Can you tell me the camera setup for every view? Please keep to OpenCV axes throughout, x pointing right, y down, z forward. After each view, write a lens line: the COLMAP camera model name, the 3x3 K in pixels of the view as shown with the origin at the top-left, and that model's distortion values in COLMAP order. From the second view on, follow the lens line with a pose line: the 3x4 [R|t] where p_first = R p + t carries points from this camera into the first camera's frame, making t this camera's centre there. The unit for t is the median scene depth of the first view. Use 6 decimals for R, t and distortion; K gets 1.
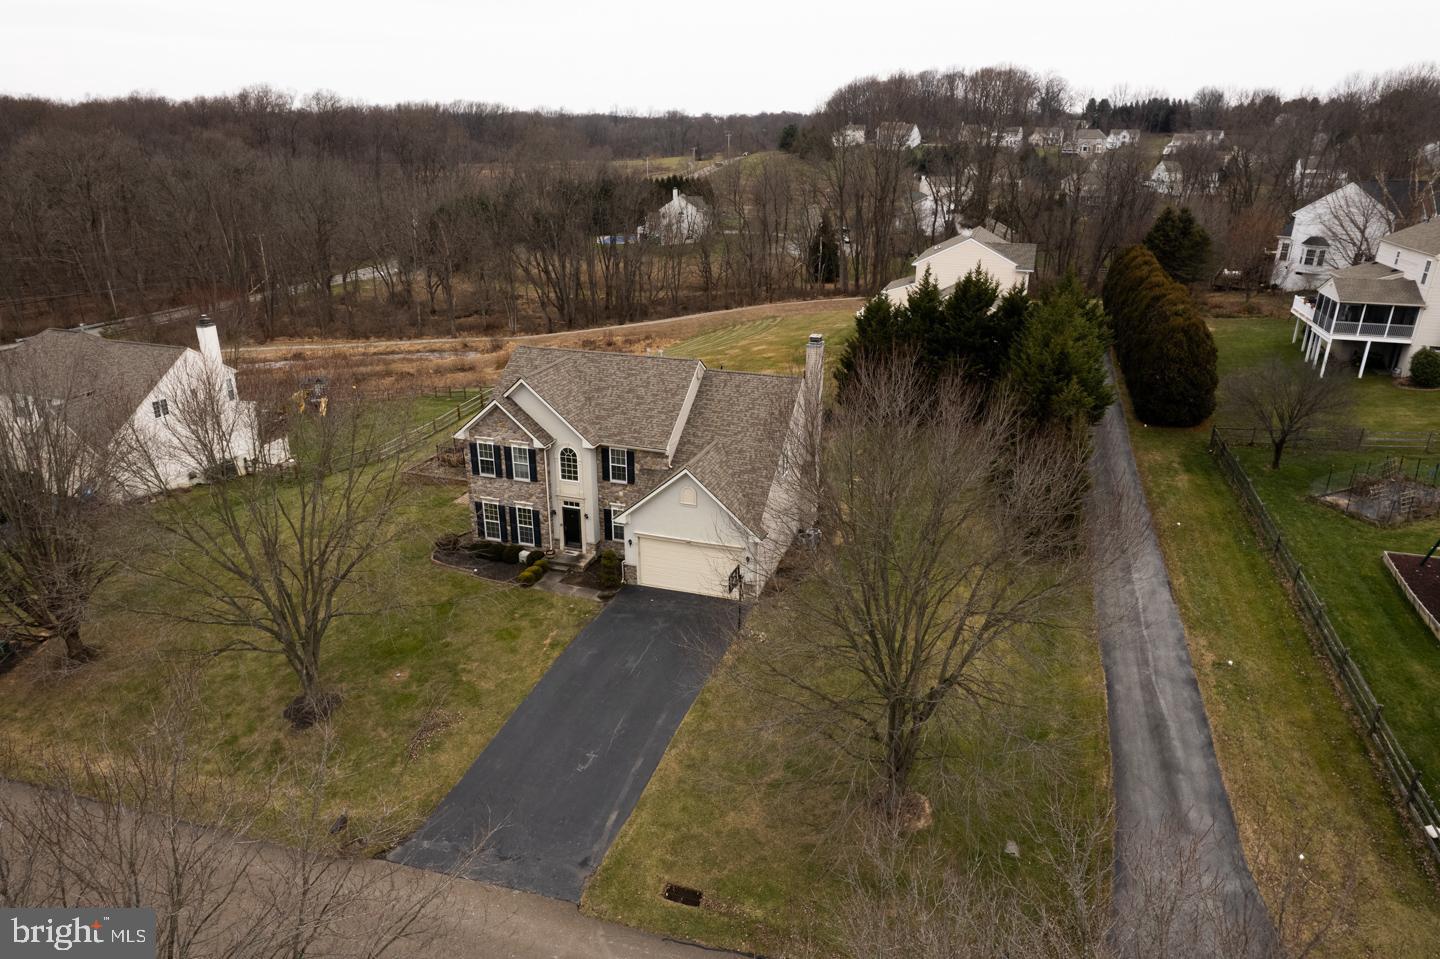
lens RADIAL K [[924.7, 0, 721.3], [0, 924.7, 481.1], [0, 0, 1]] dist [-0.062765, 0.049721]
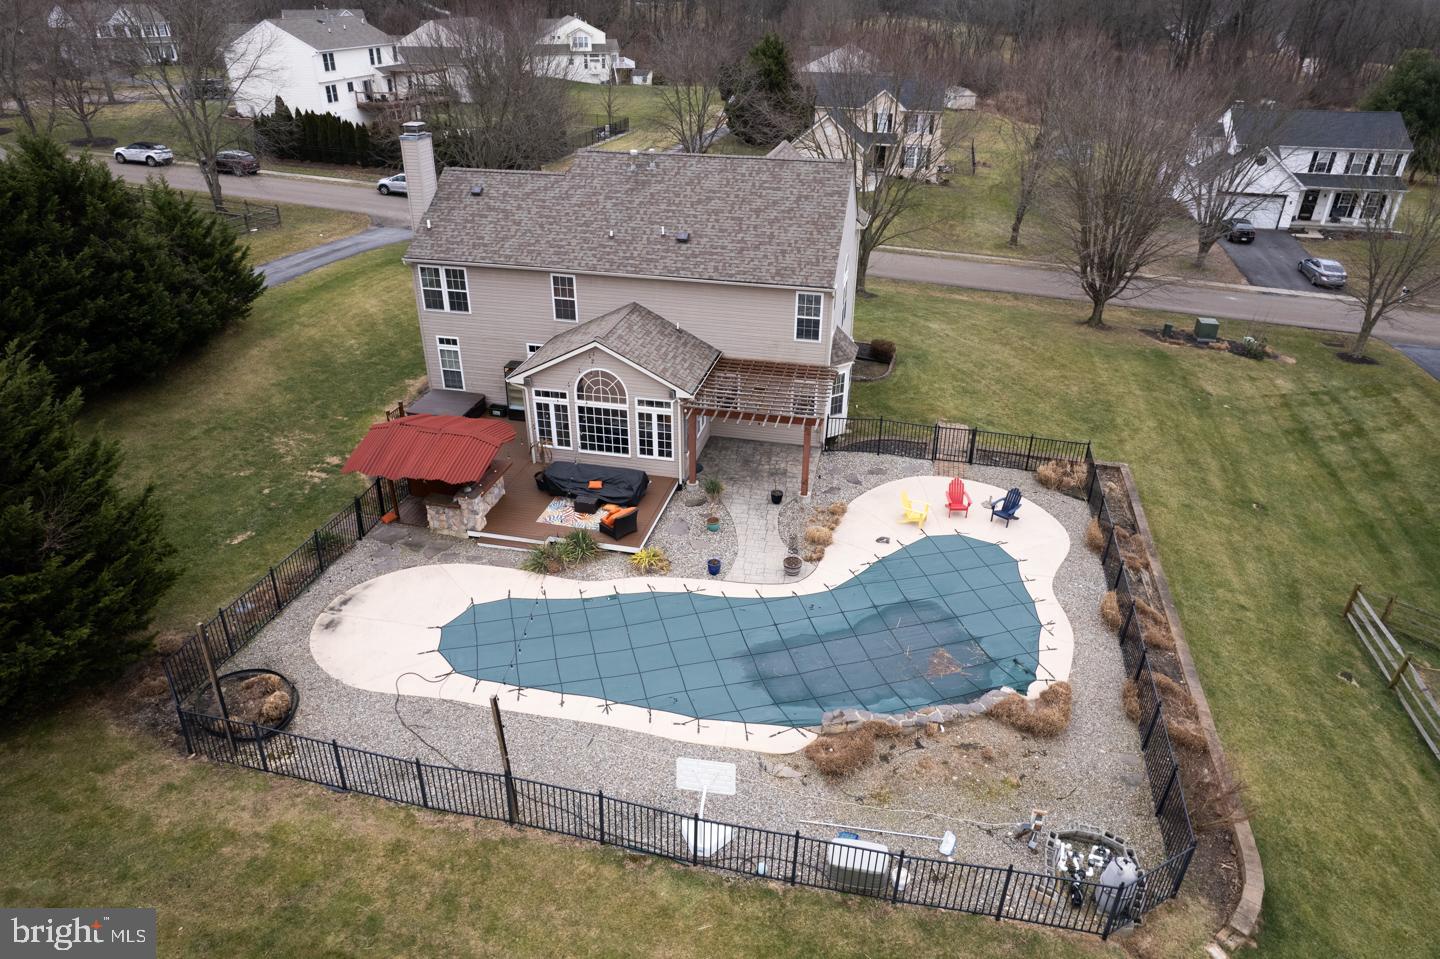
lens RADIAL K [[923.9, 0, 721.9], [0, 923.9, 484.7], [0, 0, 1]] dist [-0.075087, 0.068640]
pose [[-0.994974, 0.037715, -0.092759, -0.062083], [-0.046384, 0.647375, 0.760759, -0.543822], [0.088742, 0.761238, -0.642372, 1.750133]]
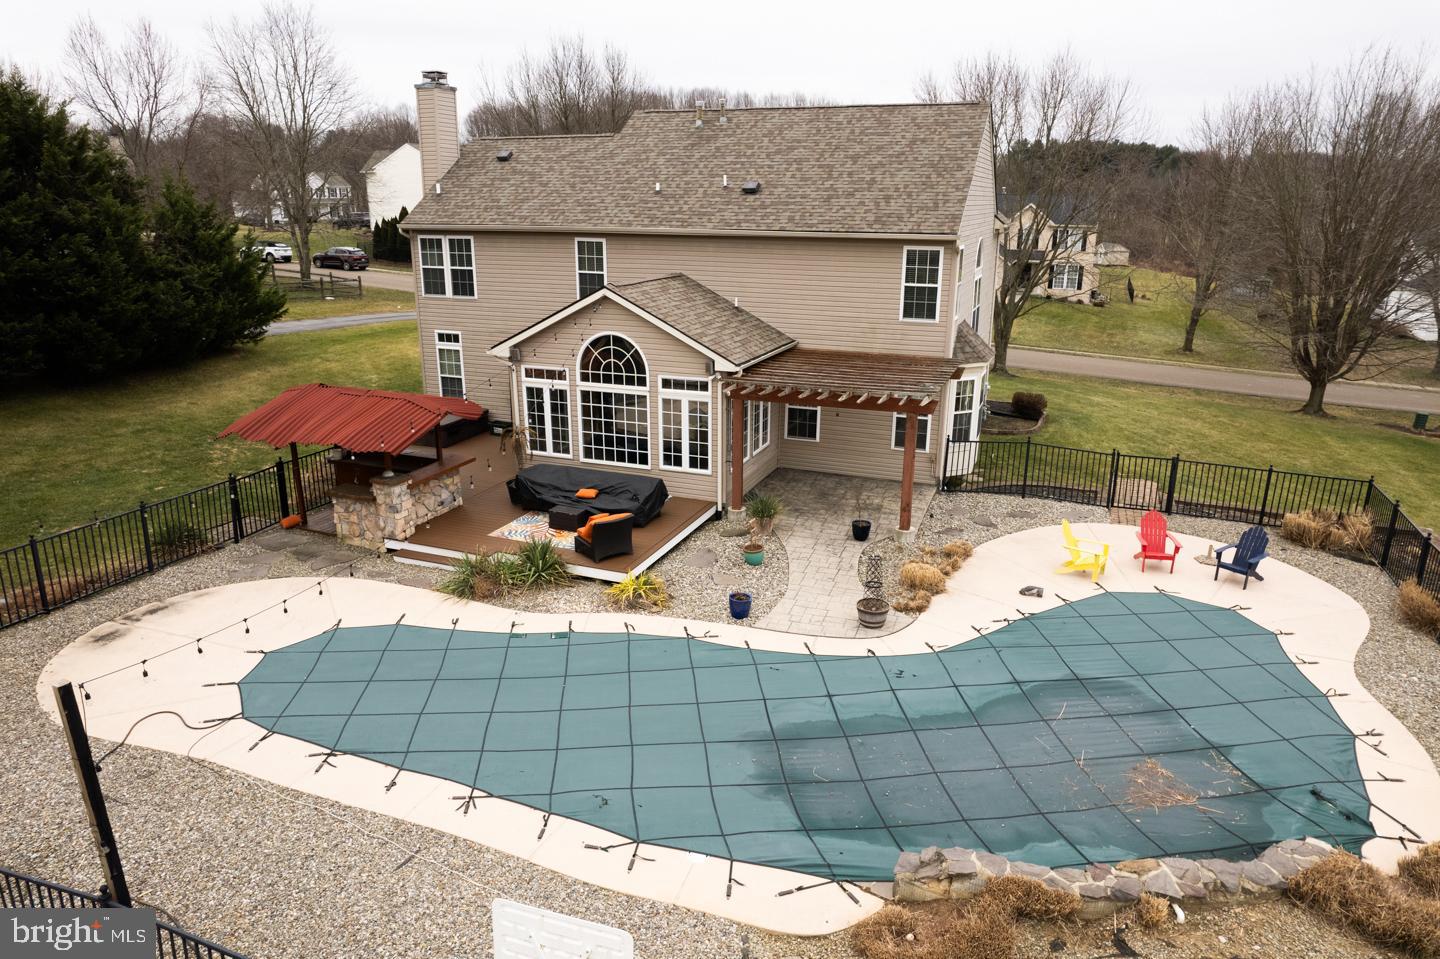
lens RADIAL K [[923.9, 0, 721.9], [0, 923.9, 484.7], [0, 0, 1]] dist [-0.075087, 0.068640]
pose [[-0.998393, -0.024985, 0.050863, -0.119208], [0.011904, 0.785065, 0.619299, -0.317533], [-0.055404, 0.618910, -0.783506, 1.659796]]
